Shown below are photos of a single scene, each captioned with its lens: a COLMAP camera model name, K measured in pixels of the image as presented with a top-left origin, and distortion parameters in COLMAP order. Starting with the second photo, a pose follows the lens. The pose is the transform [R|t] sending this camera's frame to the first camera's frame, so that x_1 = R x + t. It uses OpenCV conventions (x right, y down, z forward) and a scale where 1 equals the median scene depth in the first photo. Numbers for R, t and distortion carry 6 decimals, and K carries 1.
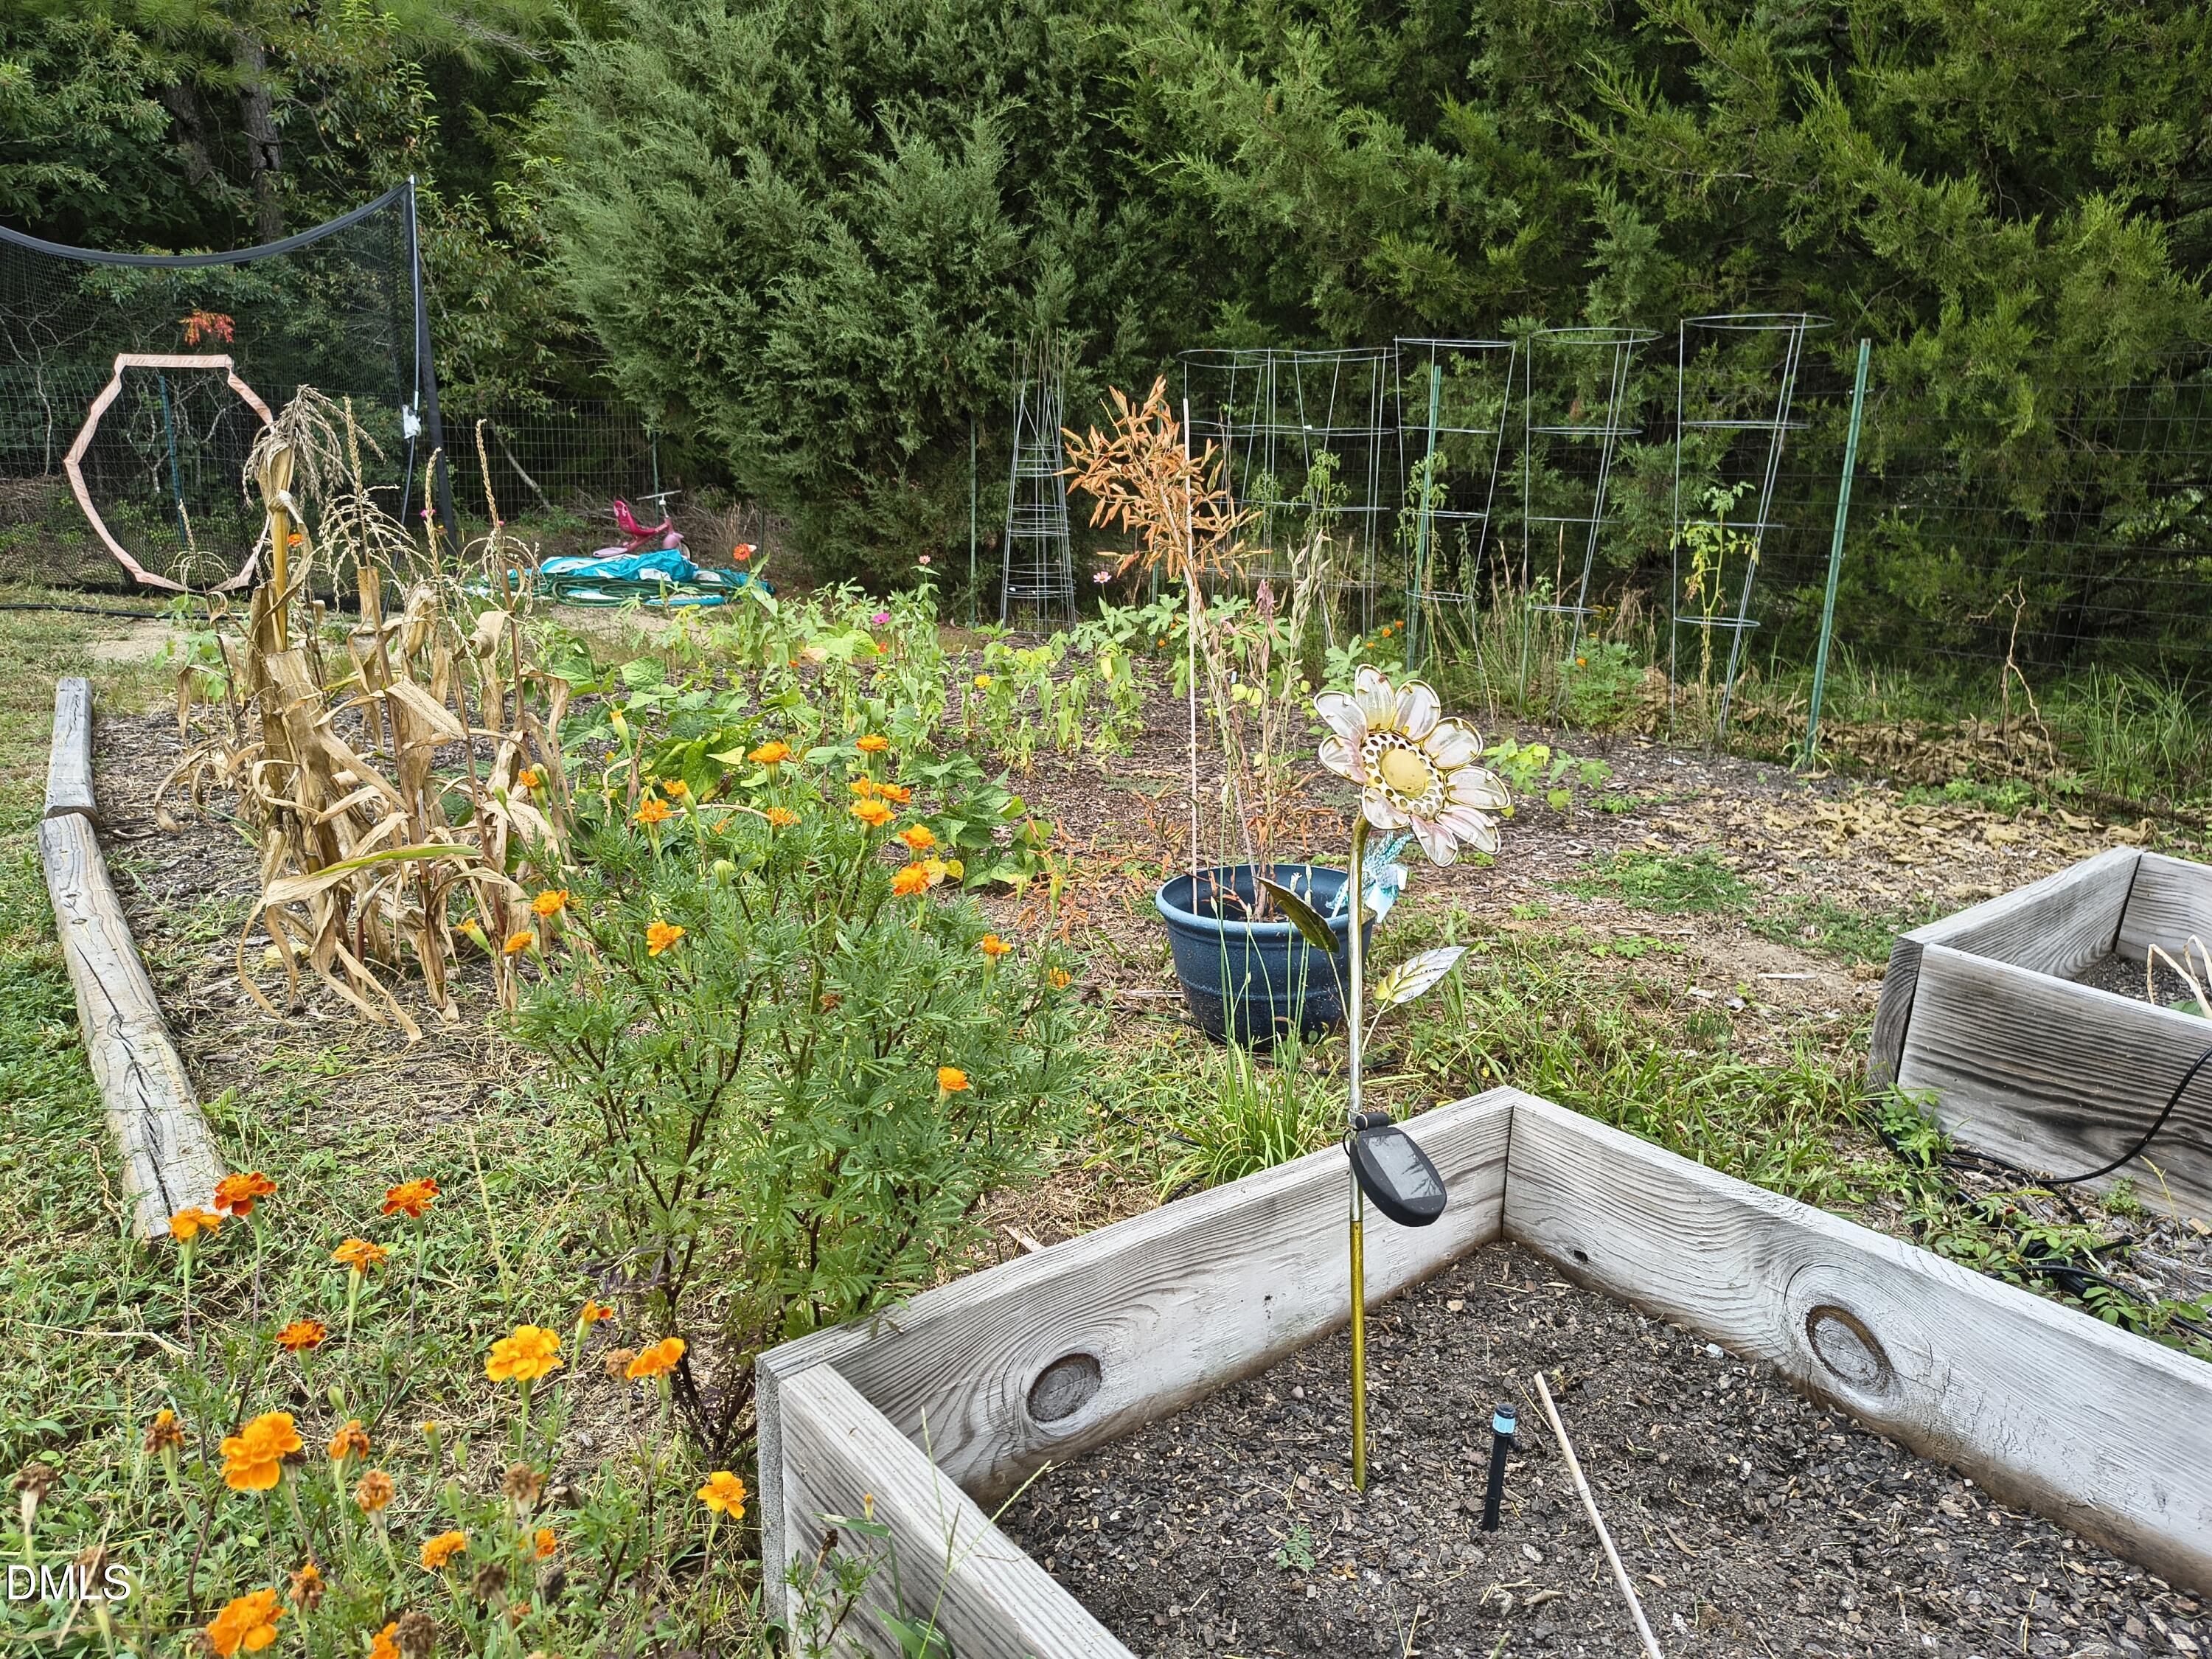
lens RADIAL K [[1510.2, 0, 1119.6], [0, 1510.2, 840.4], [0, 0, 1]] dist [0.033295, -0.034105]
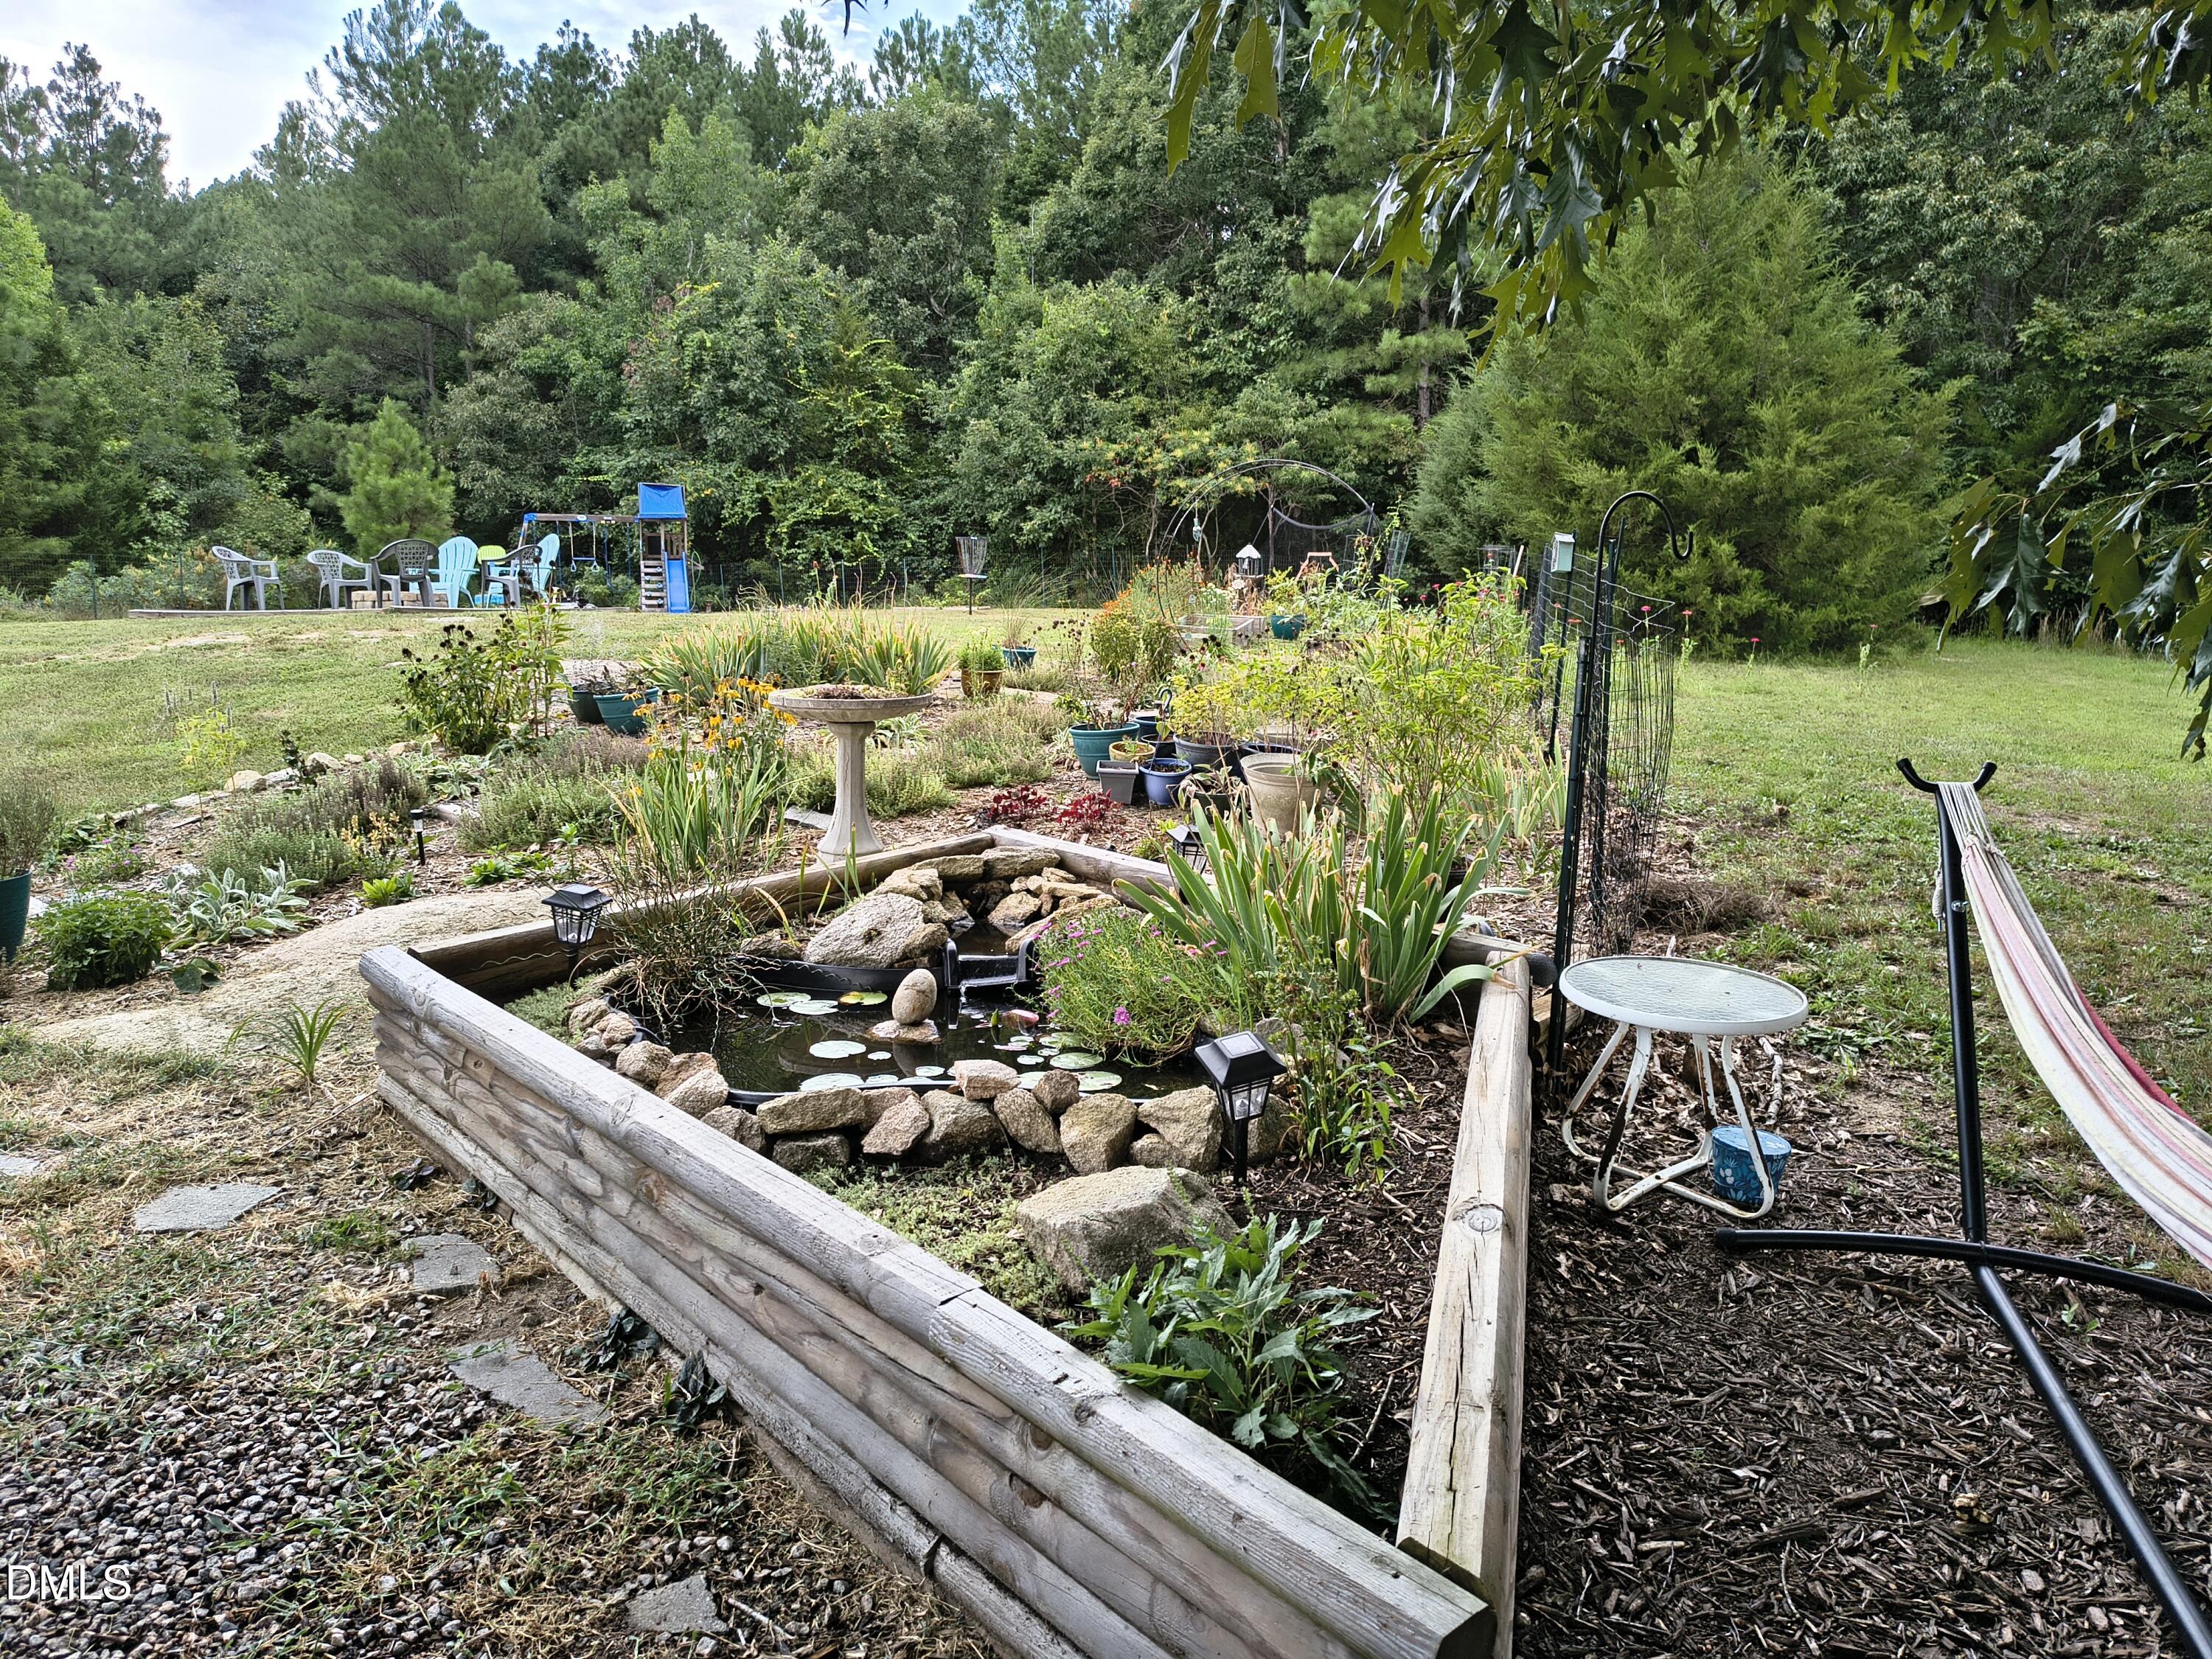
lens RADIAL K [[1510.2, 0, 1124.7], [0, 1510.2, 800.4], [0, 0, 1]] dist [0.033295, -0.034105]
pose [[0.649318, 0.113882, -0.751942, 2.012709], [-0.206418, 0.978000, -0.030128, 0.499552], [0.731968, 0.174777, 0.658541, -1.740486]]
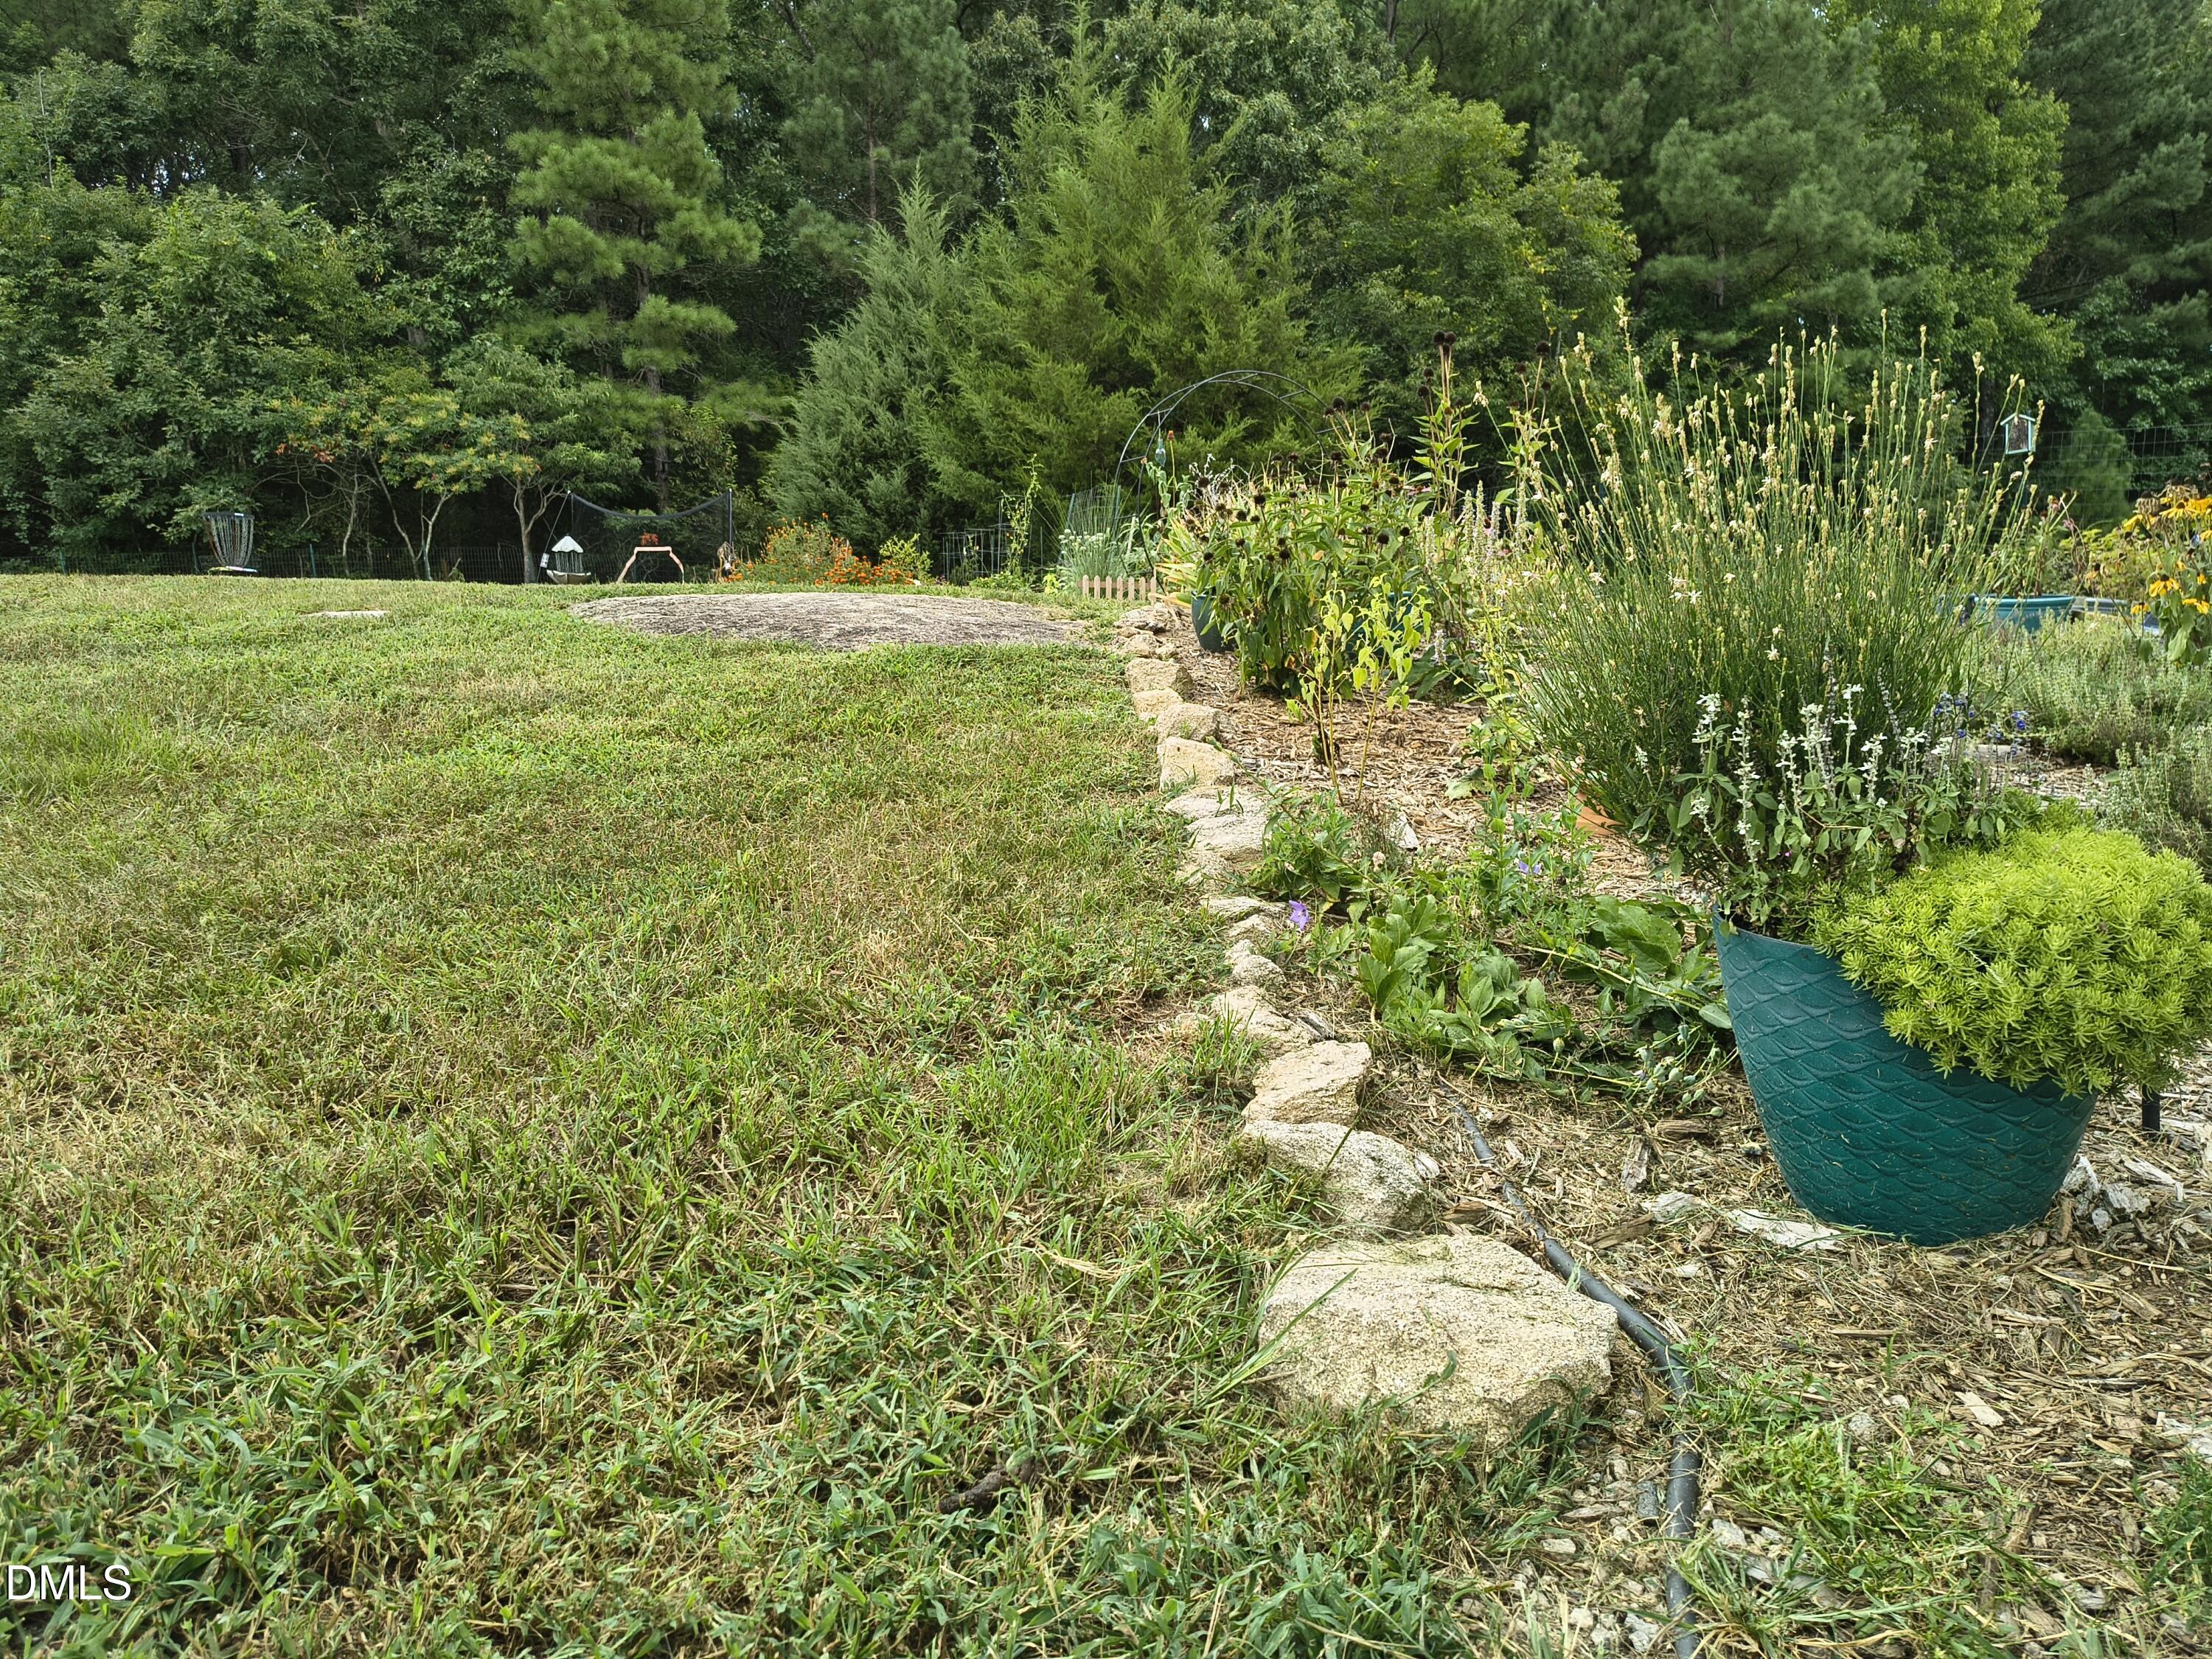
lens RADIAL K [[1510.2, 0, 1139.0], [0, 1510.2, 817.9], [0, 0, 1]] dist [0.033295, -0.034105]
pose [[0.990873, -0.006210, -0.134654, 0.821772], [-0.011562, 0.991341, -0.130801, 0.663436], [0.134300, 0.131164, 0.982222, -1.945795]]
